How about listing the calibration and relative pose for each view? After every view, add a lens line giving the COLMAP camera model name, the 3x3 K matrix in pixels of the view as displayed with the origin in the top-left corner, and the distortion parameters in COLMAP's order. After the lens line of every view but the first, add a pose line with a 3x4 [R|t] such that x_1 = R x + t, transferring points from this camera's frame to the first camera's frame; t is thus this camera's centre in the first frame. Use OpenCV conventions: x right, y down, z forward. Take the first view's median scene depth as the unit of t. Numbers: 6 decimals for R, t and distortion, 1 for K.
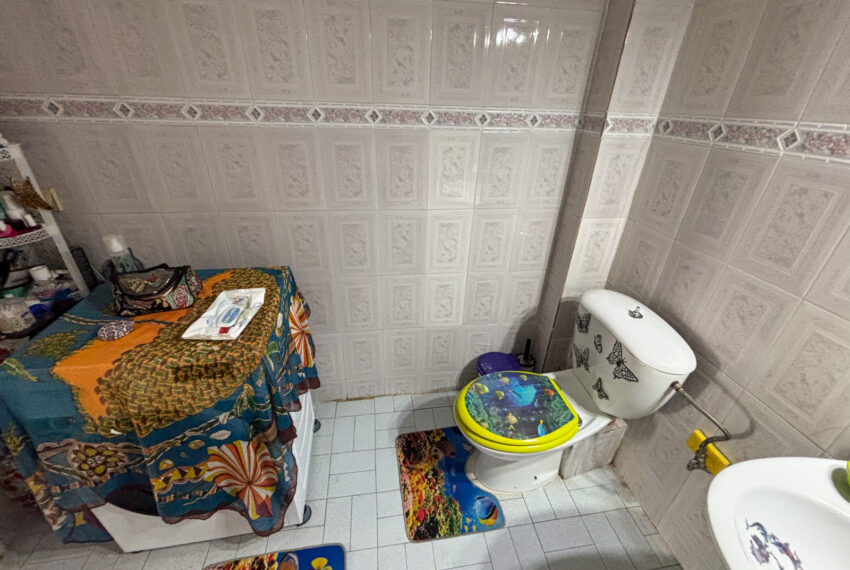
lens RADIAL K [[344.2, 0, 423.6], [0, 344.2, 284.8], [0, 0, 1]] dist [-0.002310, 0.001237]
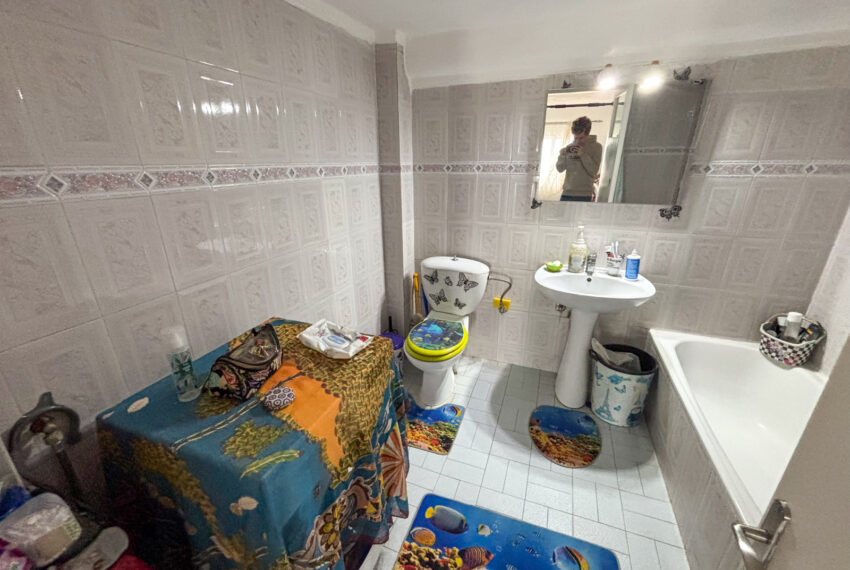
lens RADIAL K [[344.2, 0, 427.8], [0, 344.2, 282.6], [0, 0, 1]] dist [-0.002310, 0.001237]
pose [[0.484543, -0.323354, 0.812810, -1.050088], [0.433940, 0.895638, 0.097619, -0.050045], [-0.759549, 0.305410, 0.574291, 0.048531]]
